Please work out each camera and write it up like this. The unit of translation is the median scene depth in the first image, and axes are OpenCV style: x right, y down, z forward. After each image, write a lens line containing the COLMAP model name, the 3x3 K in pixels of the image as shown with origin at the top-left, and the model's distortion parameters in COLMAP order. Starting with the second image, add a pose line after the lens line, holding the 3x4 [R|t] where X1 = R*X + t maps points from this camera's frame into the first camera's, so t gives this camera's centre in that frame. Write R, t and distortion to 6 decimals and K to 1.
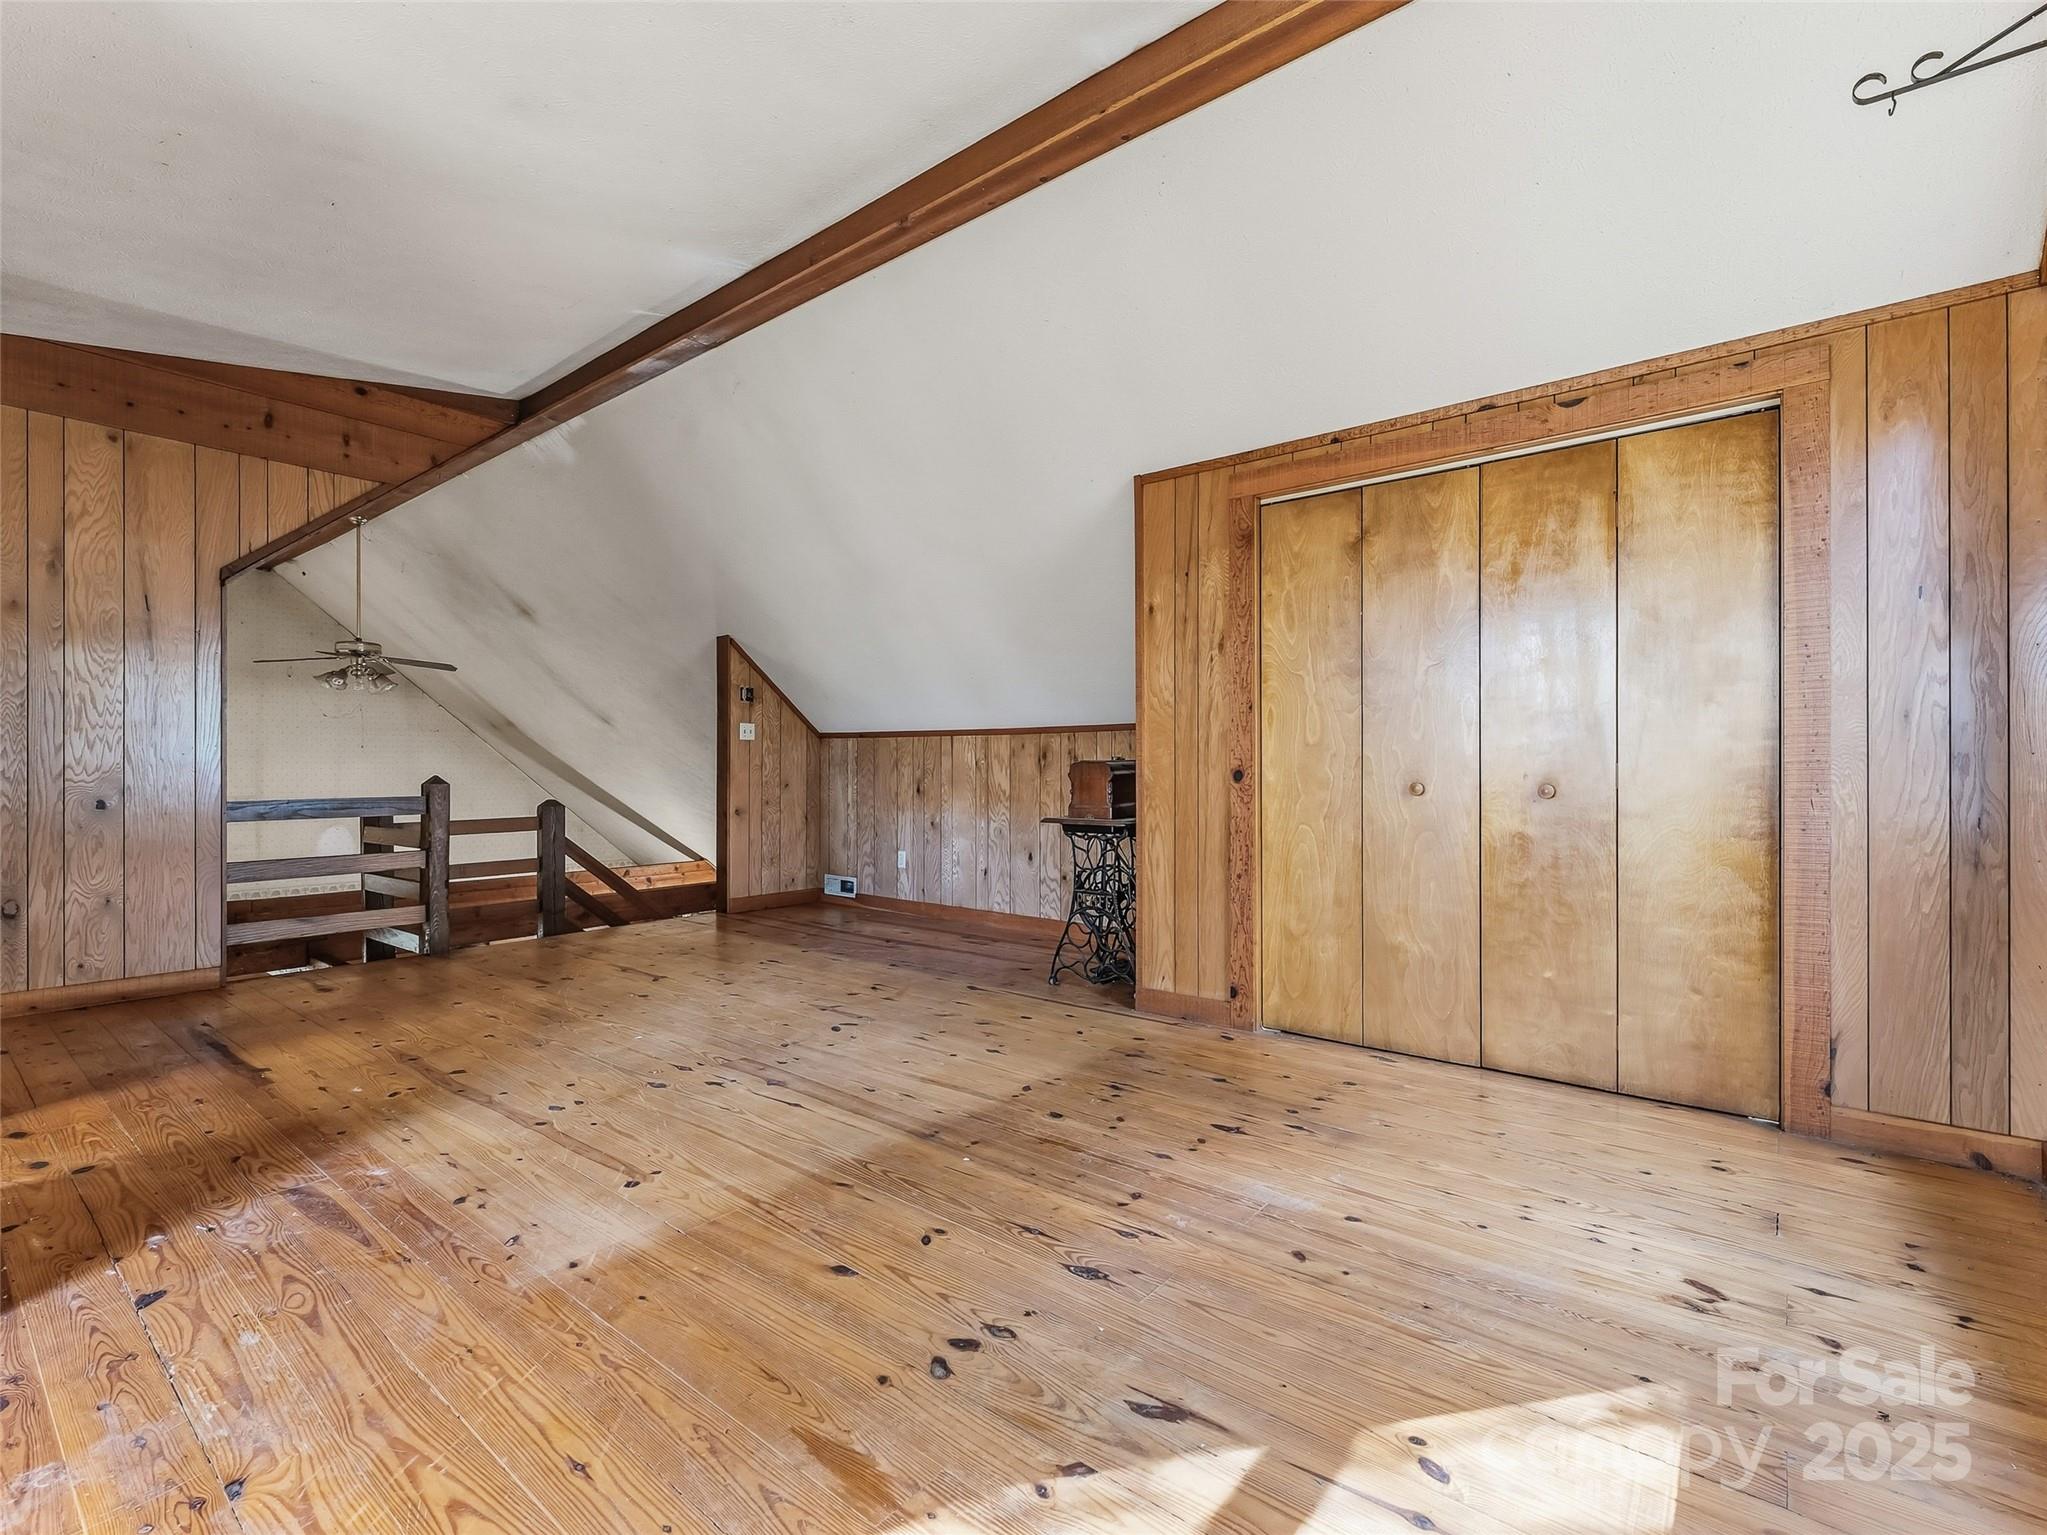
lens RADIAL K [[931.8, 0, 1022.8], [0, 931.8, 765.6], [0, 0, 1]] dist [-0.002897, 0.000150]
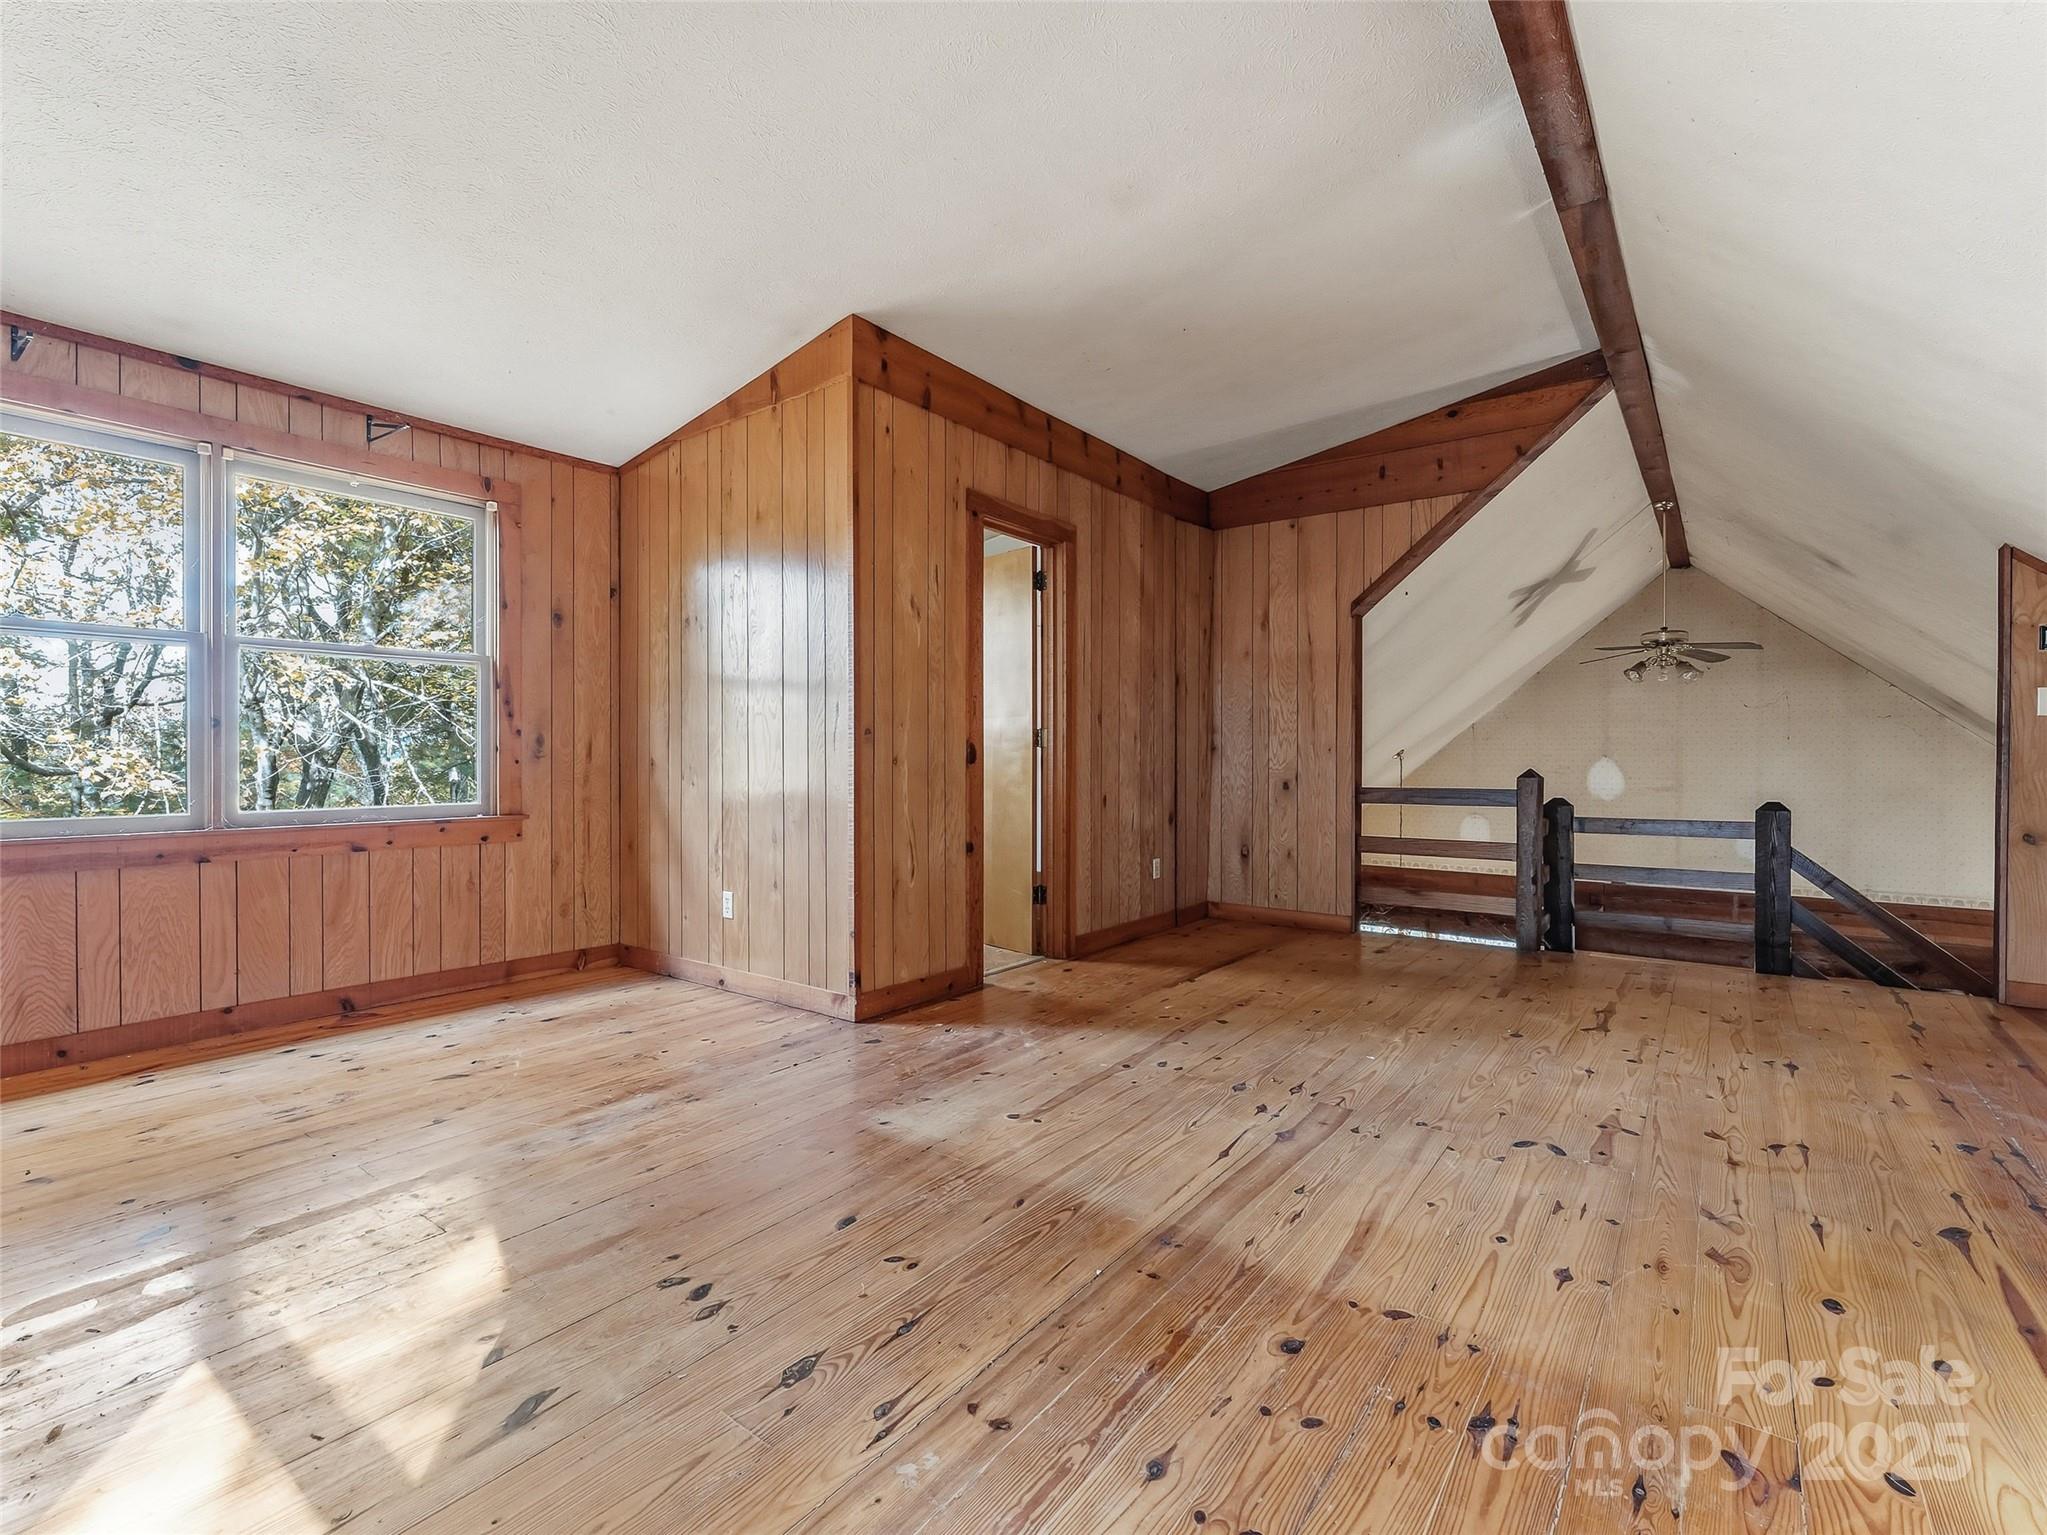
lens RADIAL K [[931.8, 0, 1024.6], [0, 931.8, 761.3], [0, 0, 1]] dist [-0.002897, 0.000150]
pose [[0.036016, 0.004388, -0.999342, 0.576938], [-0.001439, 0.999990, 0.004339, -0.001594], [0.999350, 0.001282, 0.036021, 0.747501]]
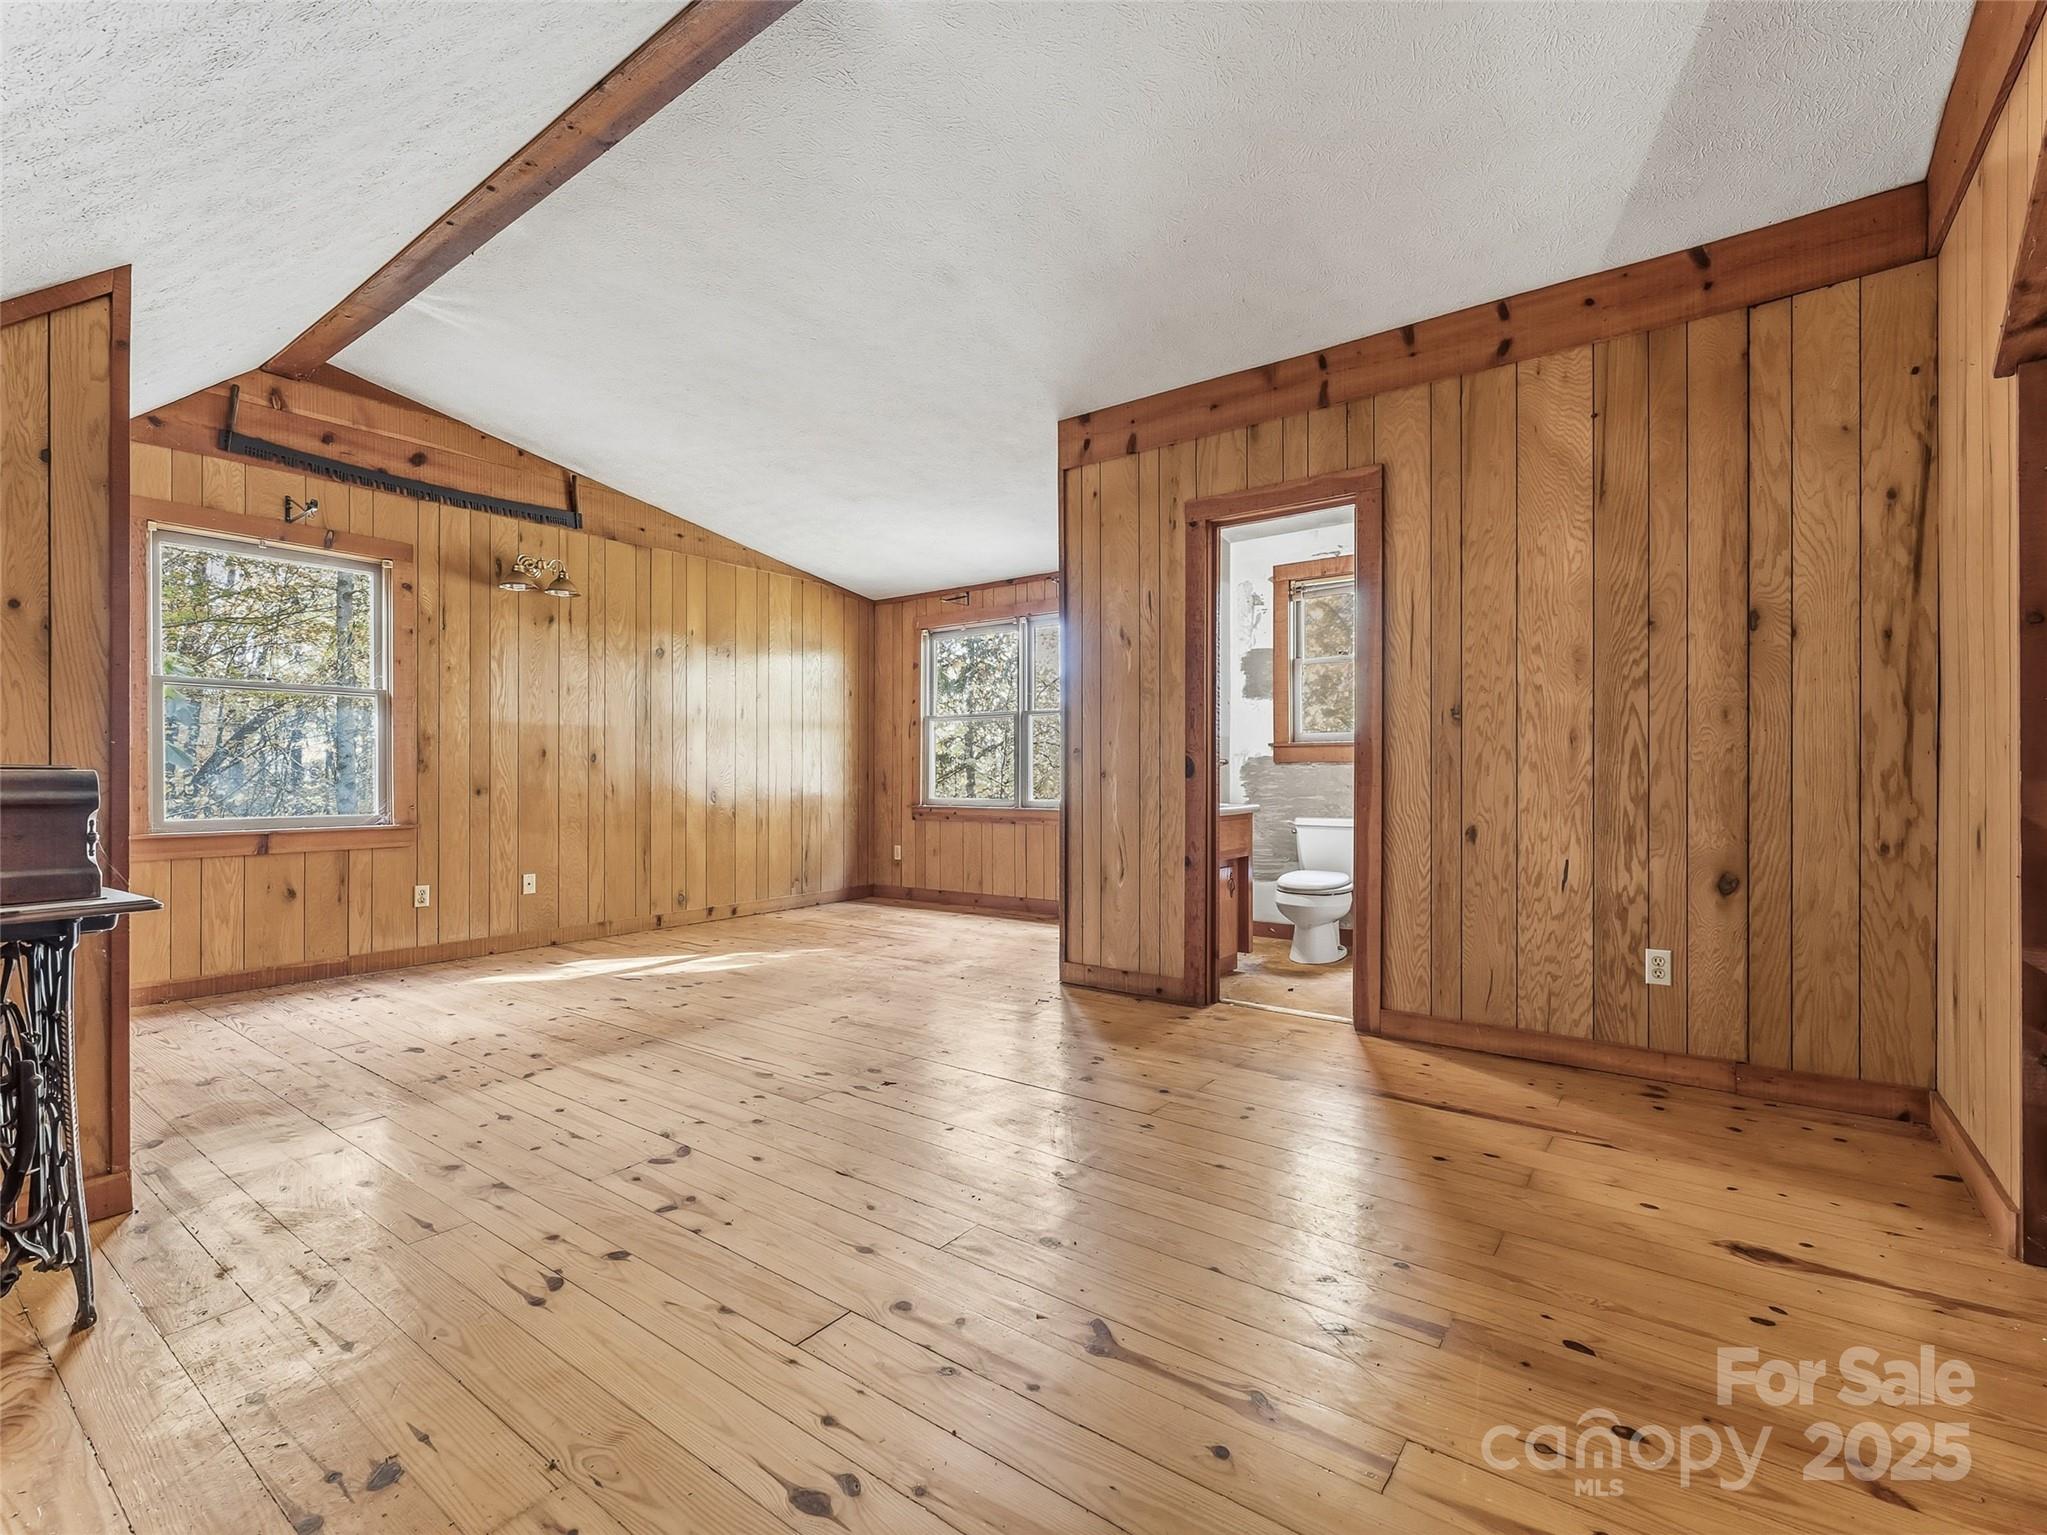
lens RADIAL K [[931.8, 0, 1027.9], [0, 931.8, 773.0], [0, 0, 1]] dist [-0.002897, 0.000150]
pose [[-0.999079, 0.003821, -0.042743, -0.528167], [0.003734, 0.999991, 0.002129, -0.002483], [0.042751, 0.001968, -0.999084, 2.102036]]
